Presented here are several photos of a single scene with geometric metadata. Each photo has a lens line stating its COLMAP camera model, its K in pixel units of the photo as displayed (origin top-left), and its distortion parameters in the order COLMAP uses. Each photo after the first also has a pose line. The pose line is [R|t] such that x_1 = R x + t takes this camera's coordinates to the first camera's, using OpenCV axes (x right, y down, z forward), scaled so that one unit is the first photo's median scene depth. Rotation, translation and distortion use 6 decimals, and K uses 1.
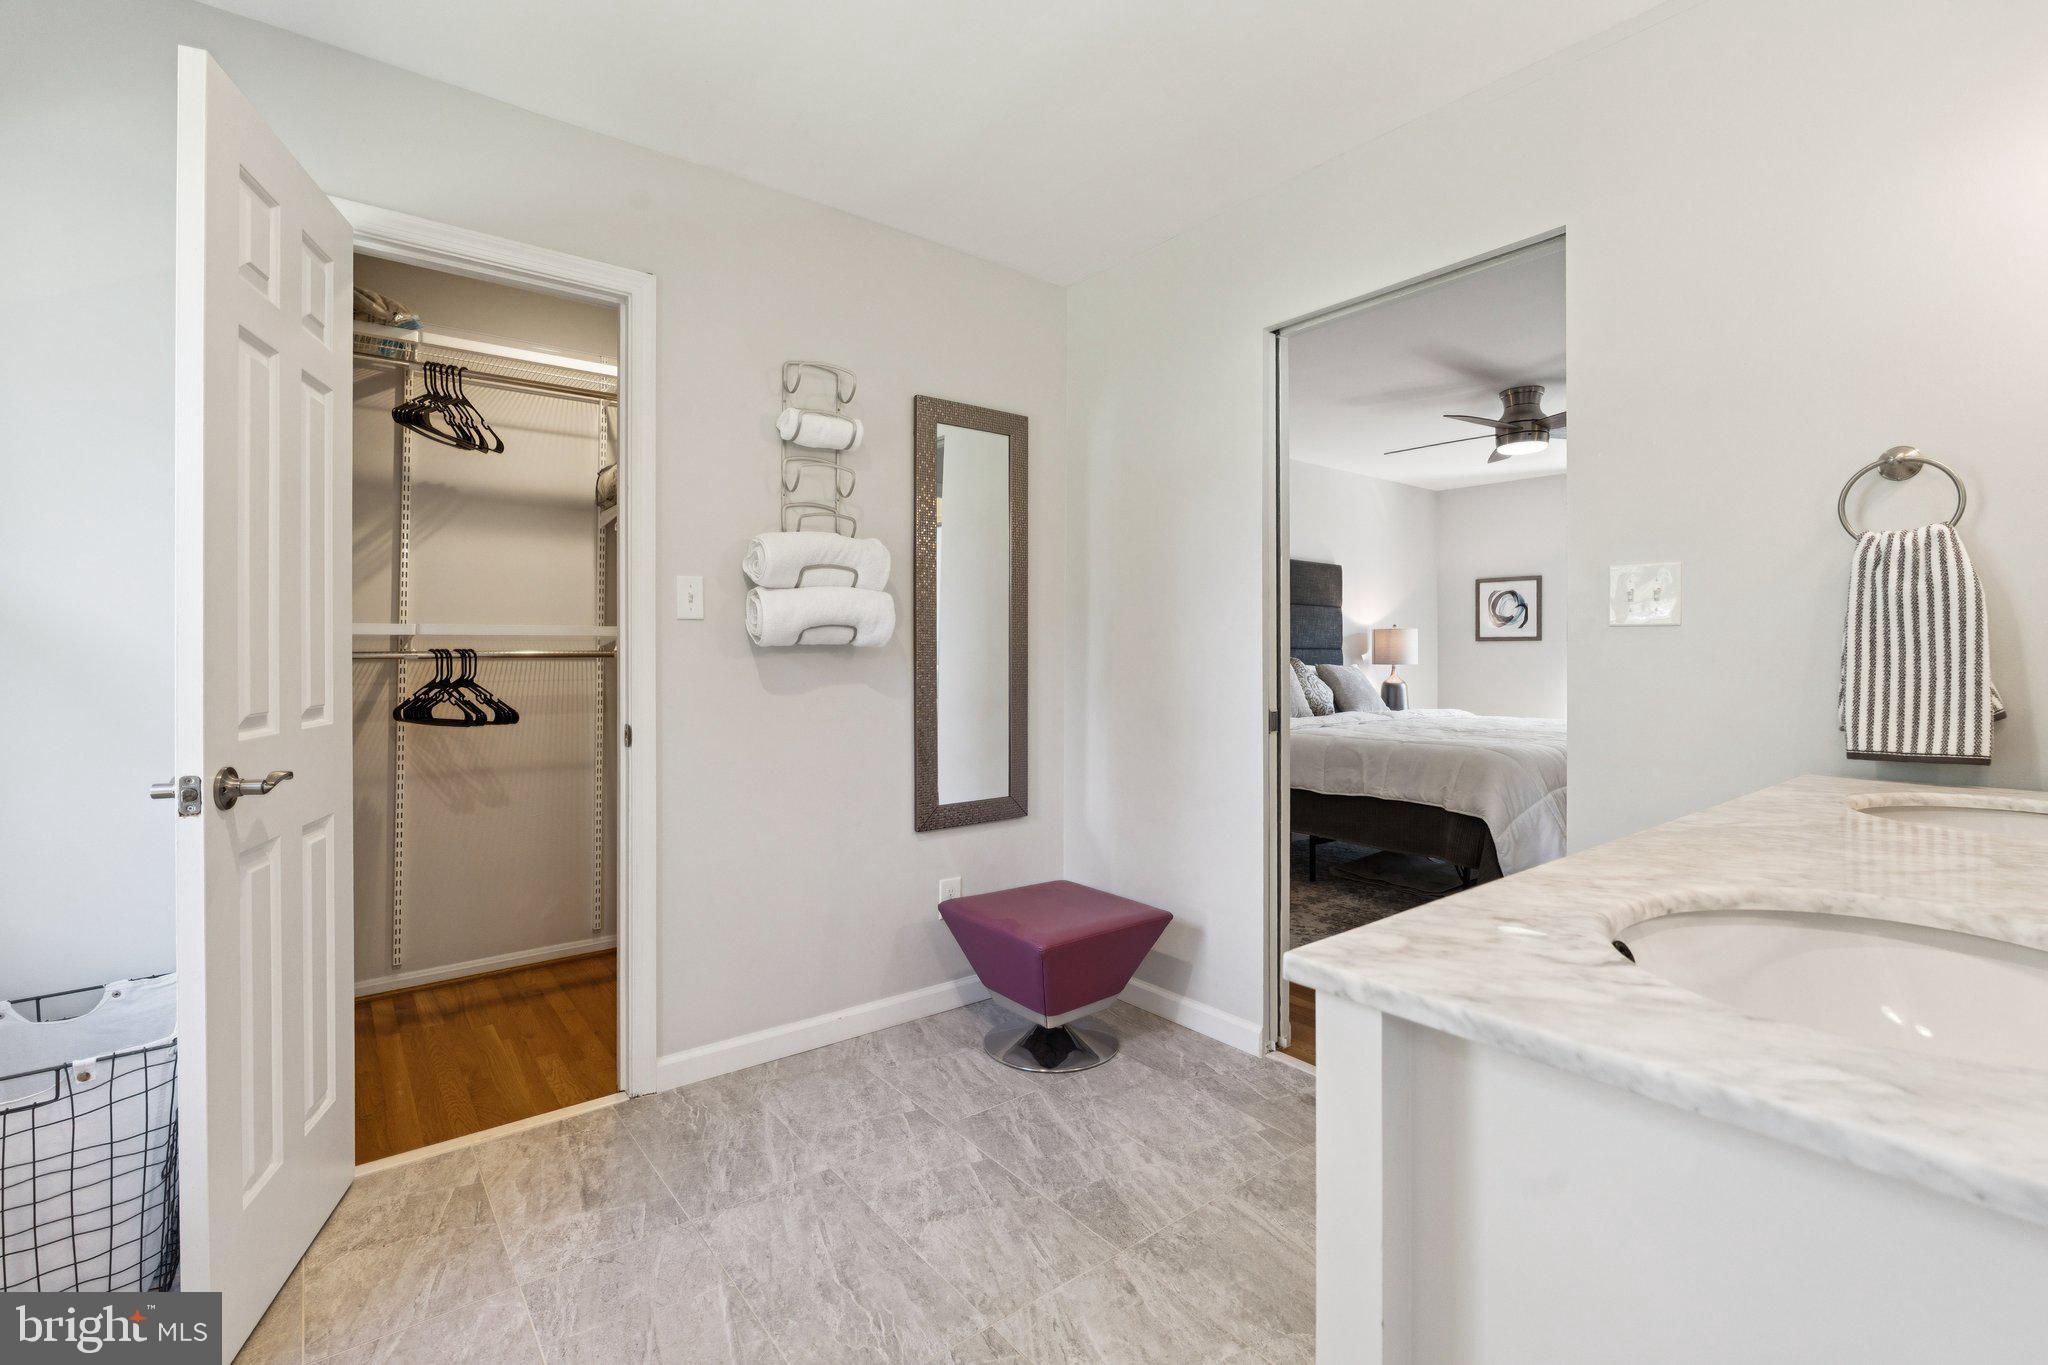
lens RADIAL K [[906.3, 0, 1017.5], [0, 906.3, 653.6], [0, 0, 1]] dist [0.001115, 0.001311]
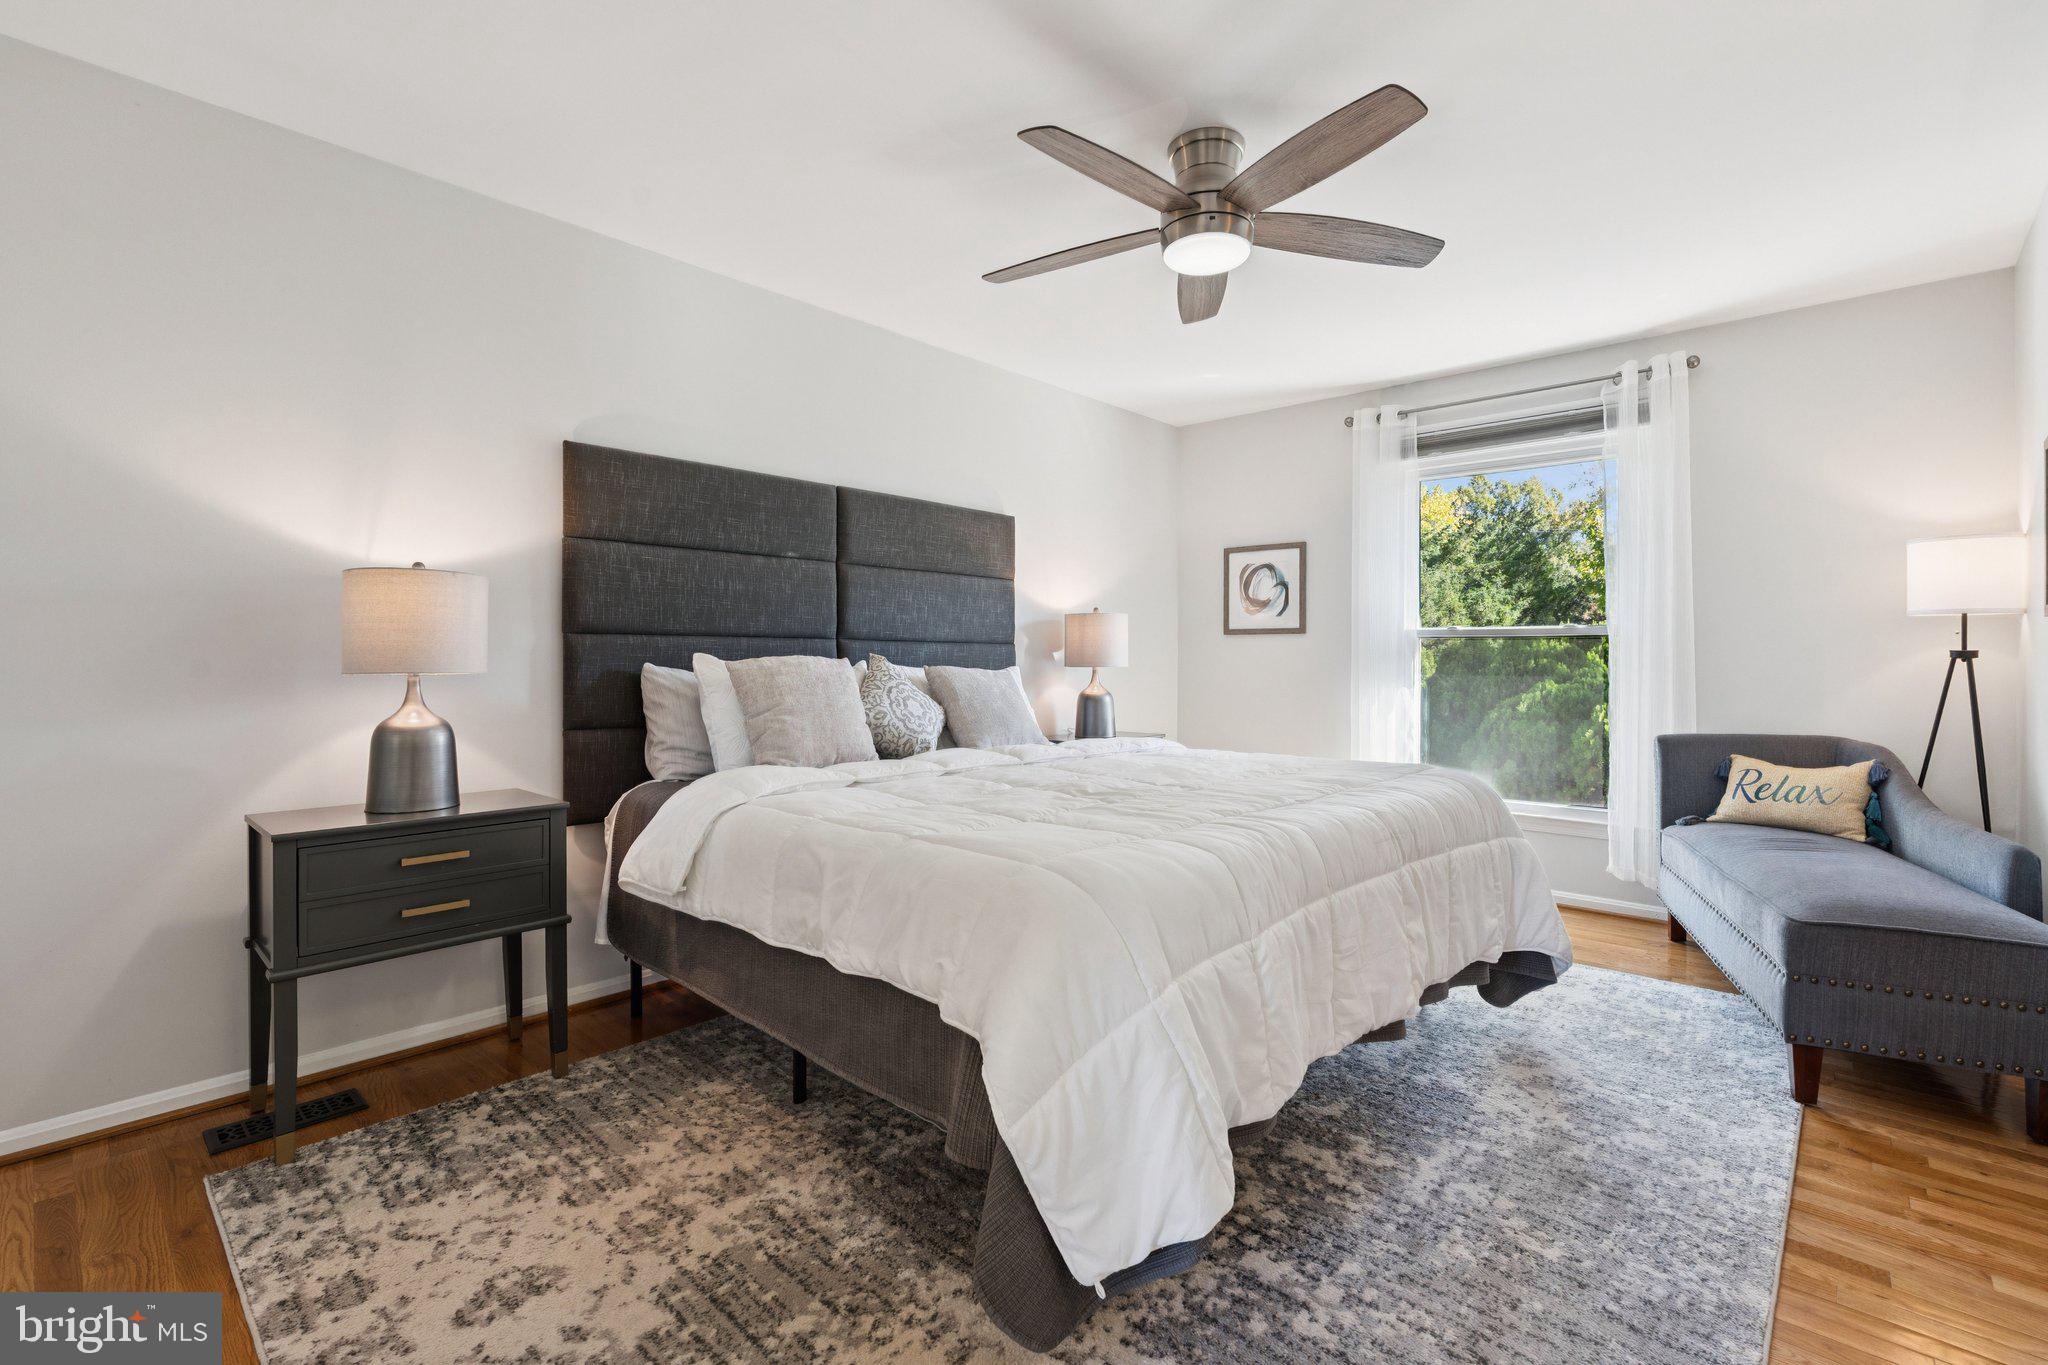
lens RADIAL K [[906.3, 0, 1026.0], [0, 906.3, 662.3], [0, 0, 1]] dist [0.001115, 0.001311]
pose [[0.987318, -0.000917, 0.158754, 0.261317], [0.000776, 0.999999, 0.000948, 0.007653], [-0.158755, -0.000813, 0.987318, 0.351061]]
